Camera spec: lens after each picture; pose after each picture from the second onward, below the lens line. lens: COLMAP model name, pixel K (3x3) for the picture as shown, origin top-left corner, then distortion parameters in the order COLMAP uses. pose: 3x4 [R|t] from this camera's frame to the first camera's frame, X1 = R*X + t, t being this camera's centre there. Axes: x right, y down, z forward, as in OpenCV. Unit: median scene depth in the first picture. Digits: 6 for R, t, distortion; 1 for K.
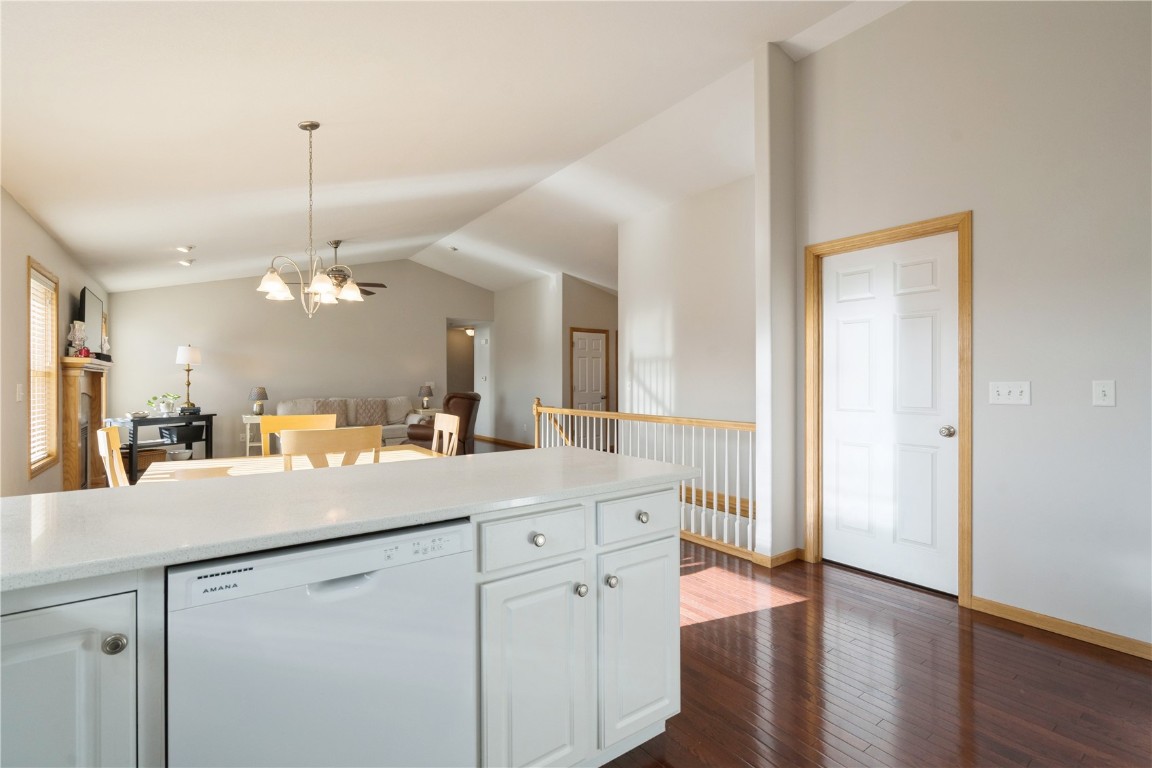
lens RADIAL K [[522.2, 0, 578.4], [0, 522.2, 381.6], [0, 0, 1]] dist [-0.006499, 0.001819]
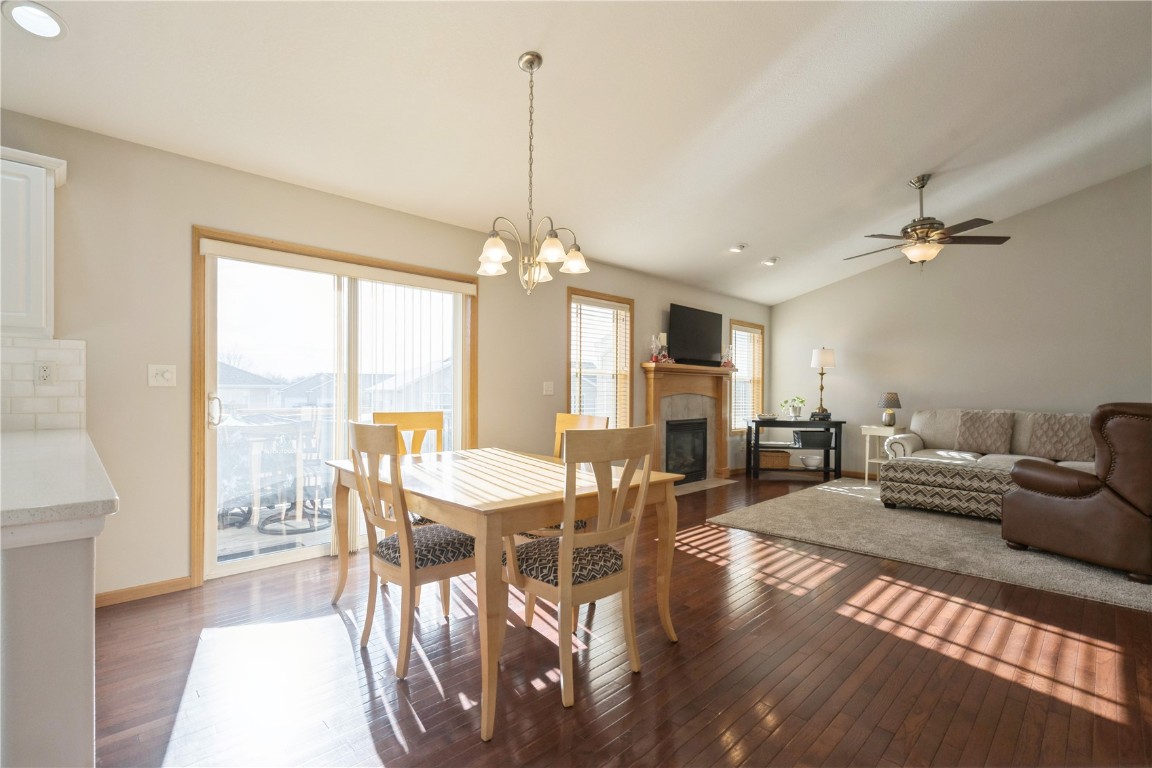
lens RADIAL K [[522.2, 0, 576.7], [0, 522.2, 389.6], [0, 0, 1]] dist [-0.006499, 0.001819]
pose [[0.141143, -0.000940, -0.989989, 0.145190], [-0.008494, 0.999962, -0.002161, 0.013871], [0.989953, 0.008714, 0.141130, 0.444590]]
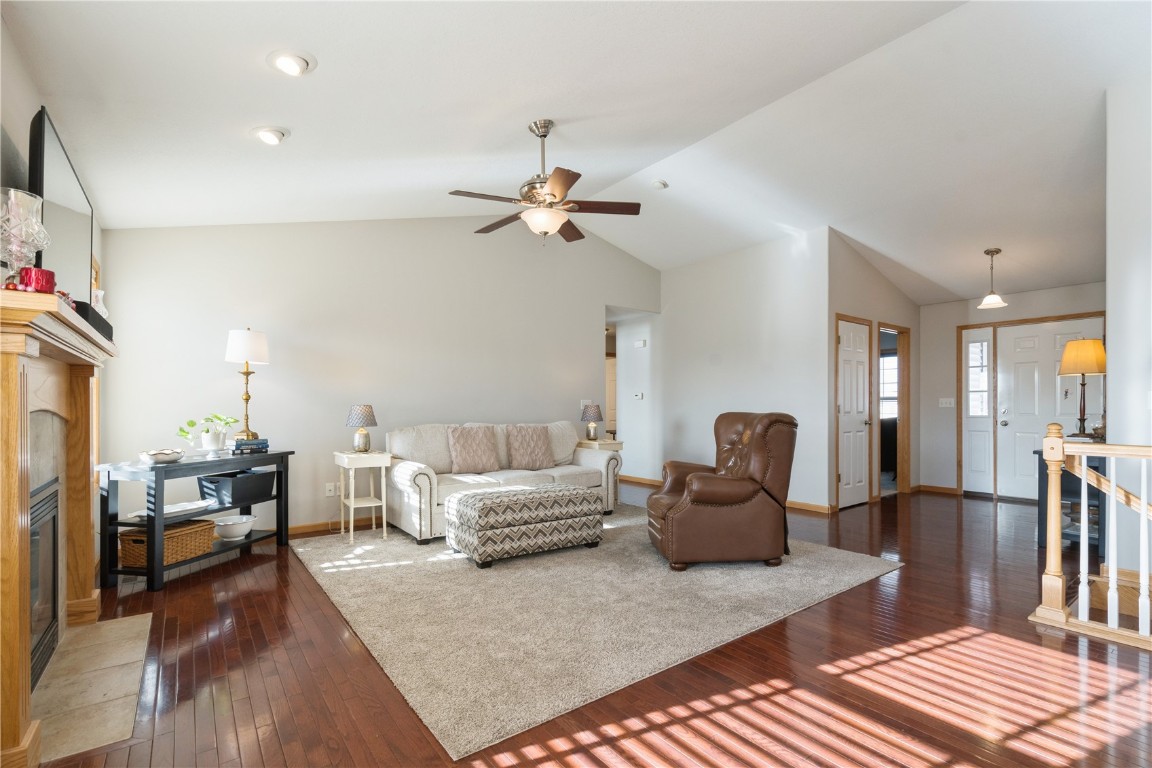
lens RADIAL K [[522.2, 0, 580.6], [0, 522.2, 409.7], [0, 0, 1]] dist [-0.006499, 0.001819]
pose [[0.999859, 0.001358, 0.016732, -0.425098], [-0.001436, 0.999988, 0.004595, 0.014783], [-0.016725, -0.004619, 0.999849, 0.461405]]
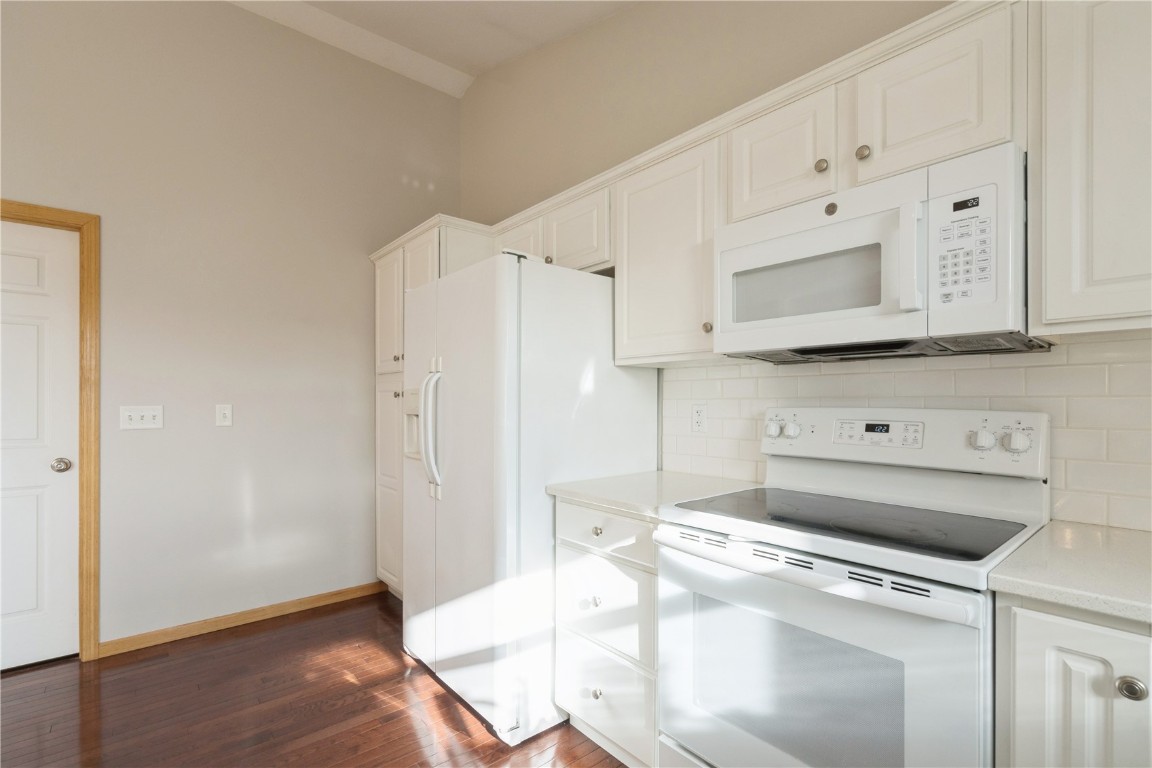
lens RADIAL K [[522.2, 0, 572.7], [0, 522.2, 405.3], [0, 0, 1]] dist [-0.006499, 0.001819]
pose [[-0.064632, 0.001943, 0.997907, -0.078912], [0.003200, 0.999993, -0.001740, 0.001231], [-0.997904, 0.003081, -0.064638, 0.096567]]
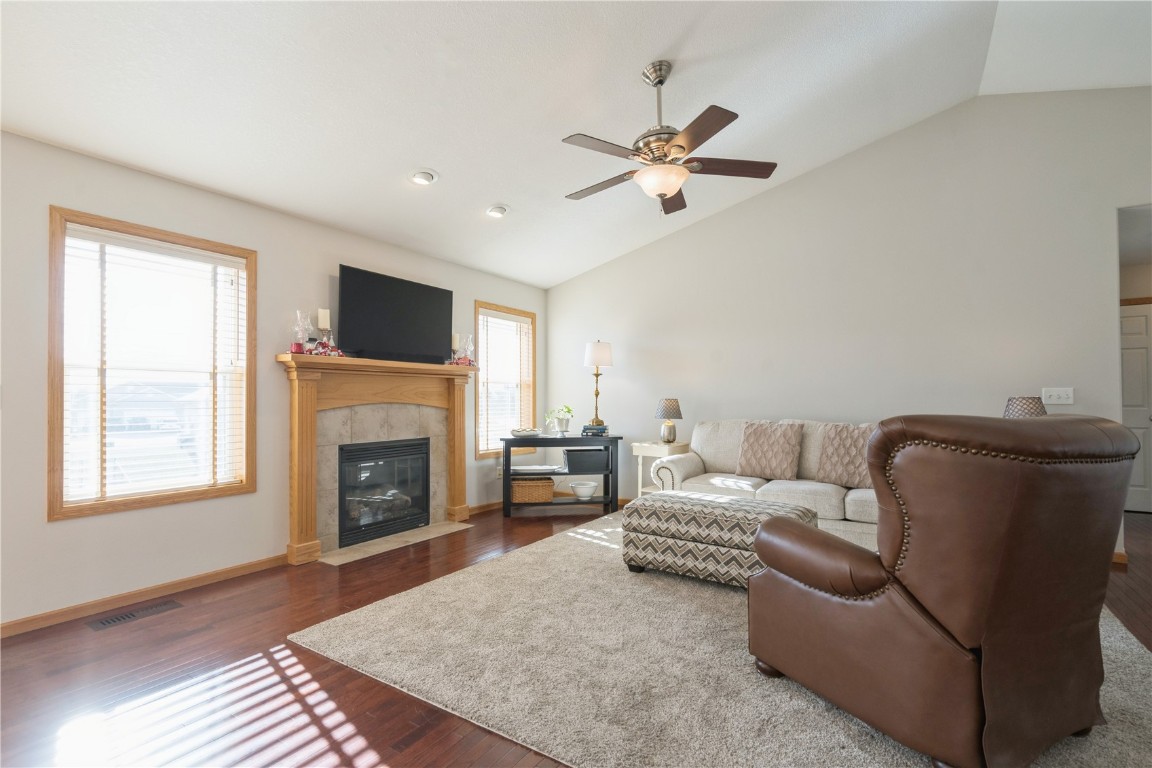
lens RADIAL K [[522.2, 0, 579.4], [0, 522.2, 393.3], [0, 0, 1]] dist [-0.006499, 0.001819]
pose [[0.361389, -0.011490, -0.932344, -0.074948], [0.001924, 0.999931, -0.011577, 0.013118], [0.932413, 0.002390, 0.361386, 0.755032]]
